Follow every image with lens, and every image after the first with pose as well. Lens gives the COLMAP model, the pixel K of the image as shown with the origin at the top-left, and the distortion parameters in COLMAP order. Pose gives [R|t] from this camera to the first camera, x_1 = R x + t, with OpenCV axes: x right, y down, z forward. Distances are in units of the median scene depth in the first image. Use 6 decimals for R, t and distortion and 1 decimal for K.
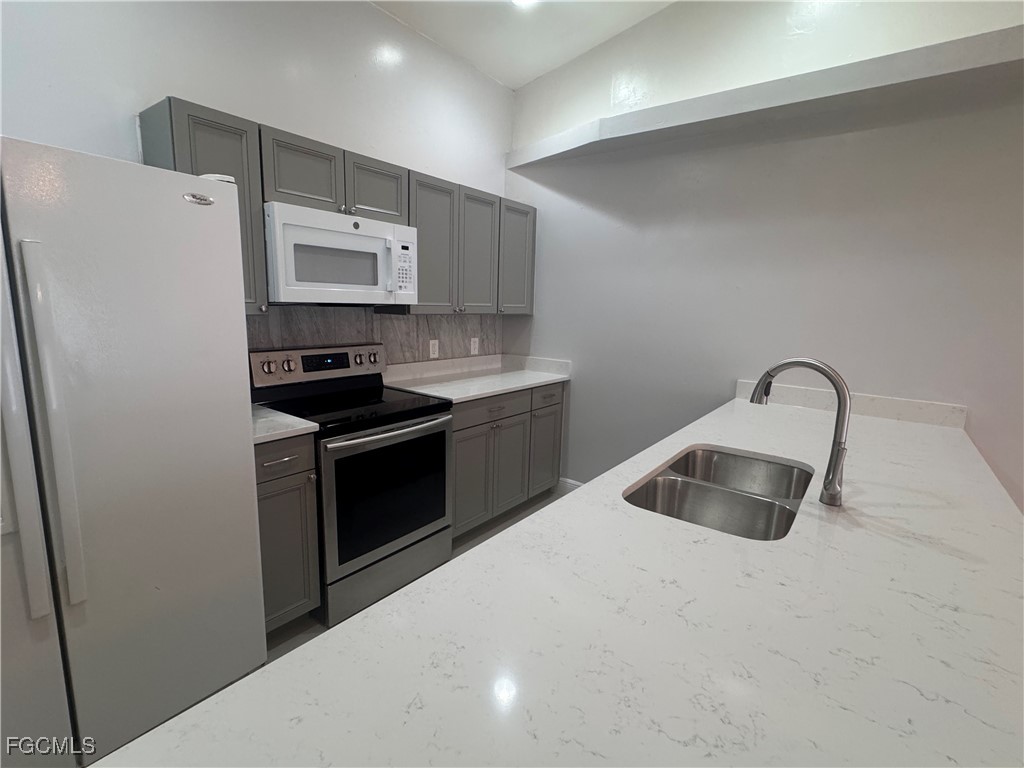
lens RADIAL K [[482.6, 0, 510.1], [0, 482.6, 383.6], [0, 0, 1]] dist [-0.000221, 0.000921]
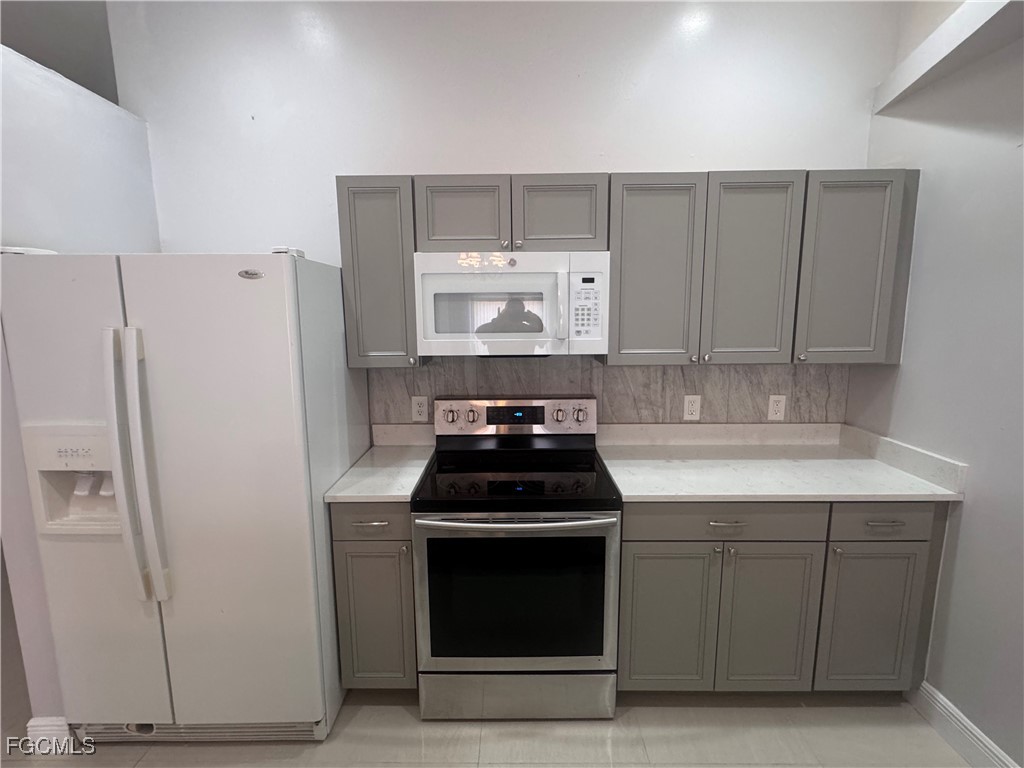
lens RADIAL K [[482.6, 0, 512.8], [0, 482.6, 382.0], [0, 0, 1]] dist [-0.000221, 0.000921]
pose [[0.602657, 0.086163, -0.793335, 0.296246], [-0.106616, 0.993935, 0.026959, -0.120896], [0.790846, 0.068335, 0.608188, 0.422685]]
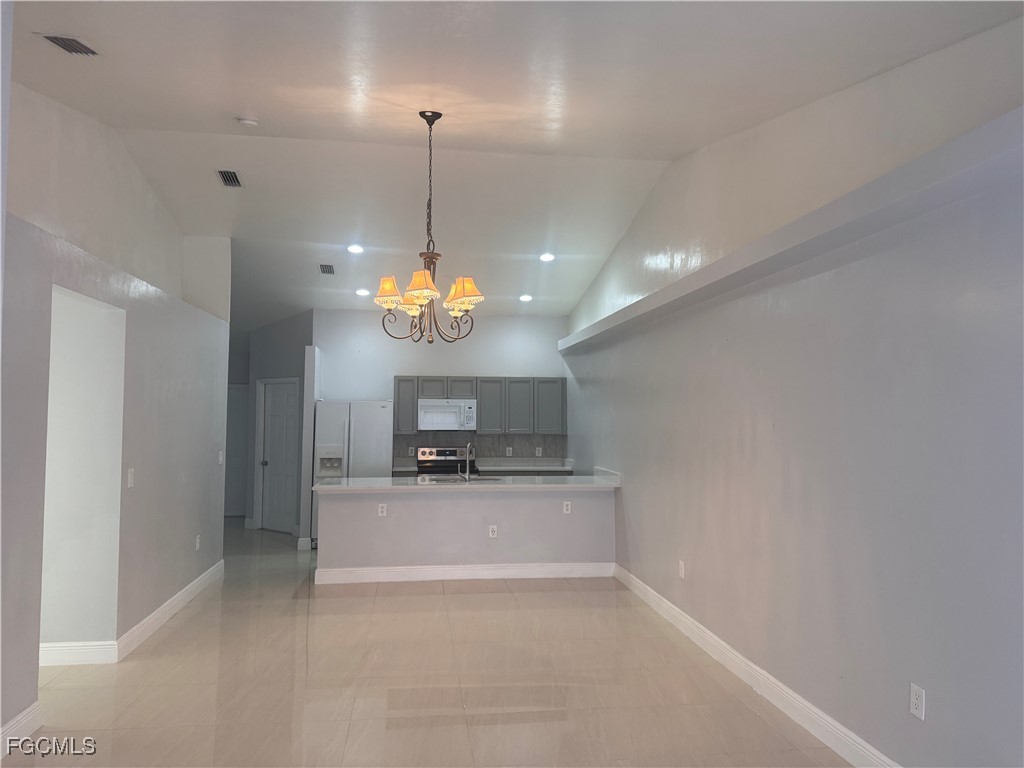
lens RADIAL K [[765.0, 0, 511.6], [0, 765.0, 381.0], [0, 0, 1]] dist [-0.003025, 0.000239]
pose [[0.707690, -0.057930, -0.704145, 2.537445], [-0.101269, 0.978025, -0.182241, 0.265166], [0.699228, 0.200278, 0.686272, -1.490503]]
